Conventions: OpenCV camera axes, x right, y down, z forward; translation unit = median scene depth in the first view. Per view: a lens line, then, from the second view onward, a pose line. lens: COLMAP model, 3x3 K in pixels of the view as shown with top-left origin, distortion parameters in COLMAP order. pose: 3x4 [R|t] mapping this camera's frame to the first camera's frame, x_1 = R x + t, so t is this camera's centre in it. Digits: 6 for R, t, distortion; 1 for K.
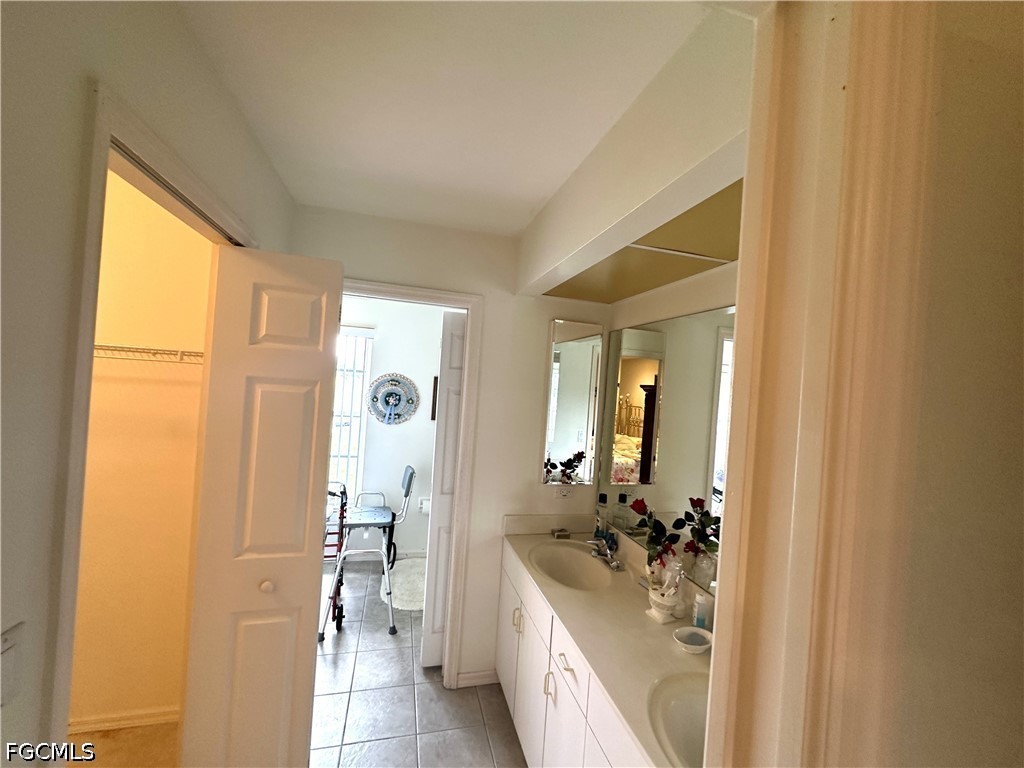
lens RADIAL K [[412.1, 0, 512.0], [0, 412.1, 384.0], [0, 0, 1]] dist [-0.000152, 0.000043]
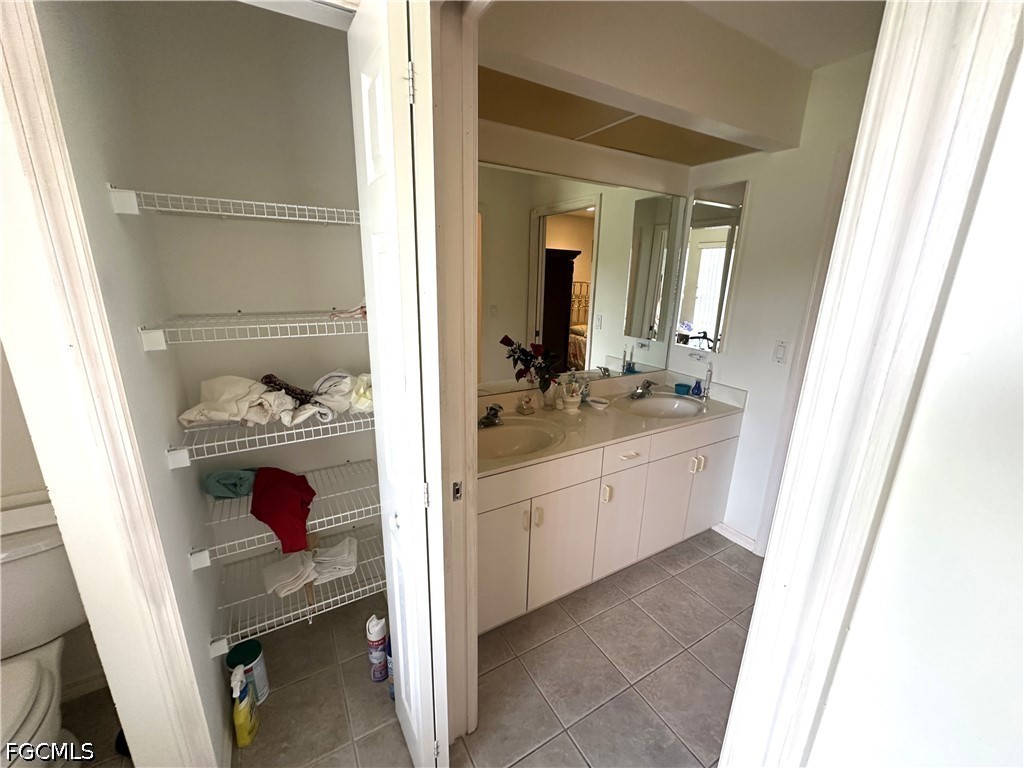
lens RADIAL K [[403.6, 0, 512.0], [0, 403.6, 384.0], [0, 0, 1]] dist [-0.007791, 0.000067]
pose [[-0.257402, -0.323425, 0.910571, -0.645960], [-0.041419, 0.945150, 0.323999, 0.017551], [-0.965416, 0.045684, -0.256680, 1.207810]]
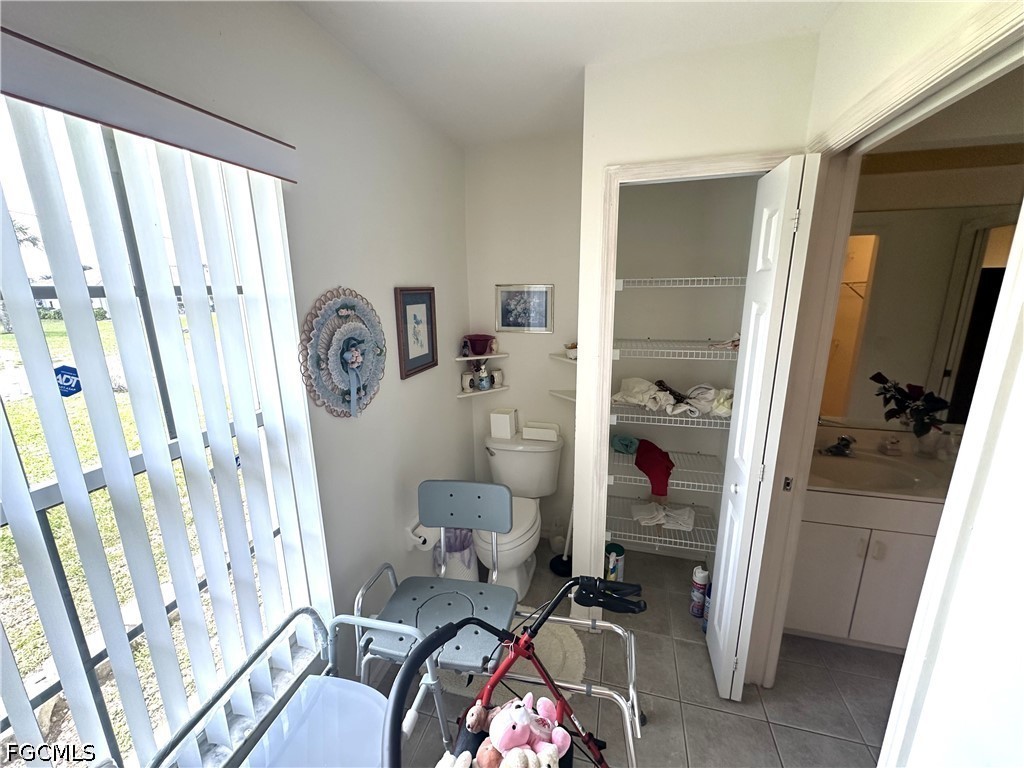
lens RADIAL K [[412.1, 0, 512.0], [0, 412.1, 384.0], [0, 0, 1]] dist [-0.000152, 0.000043]
pose [[0.513621, -0.266837, 0.815470, -1.015891], [0.044189, 0.957377, 0.285440, -0.080561], [-0.856879, -0.110573, 0.503520, 1.218815]]
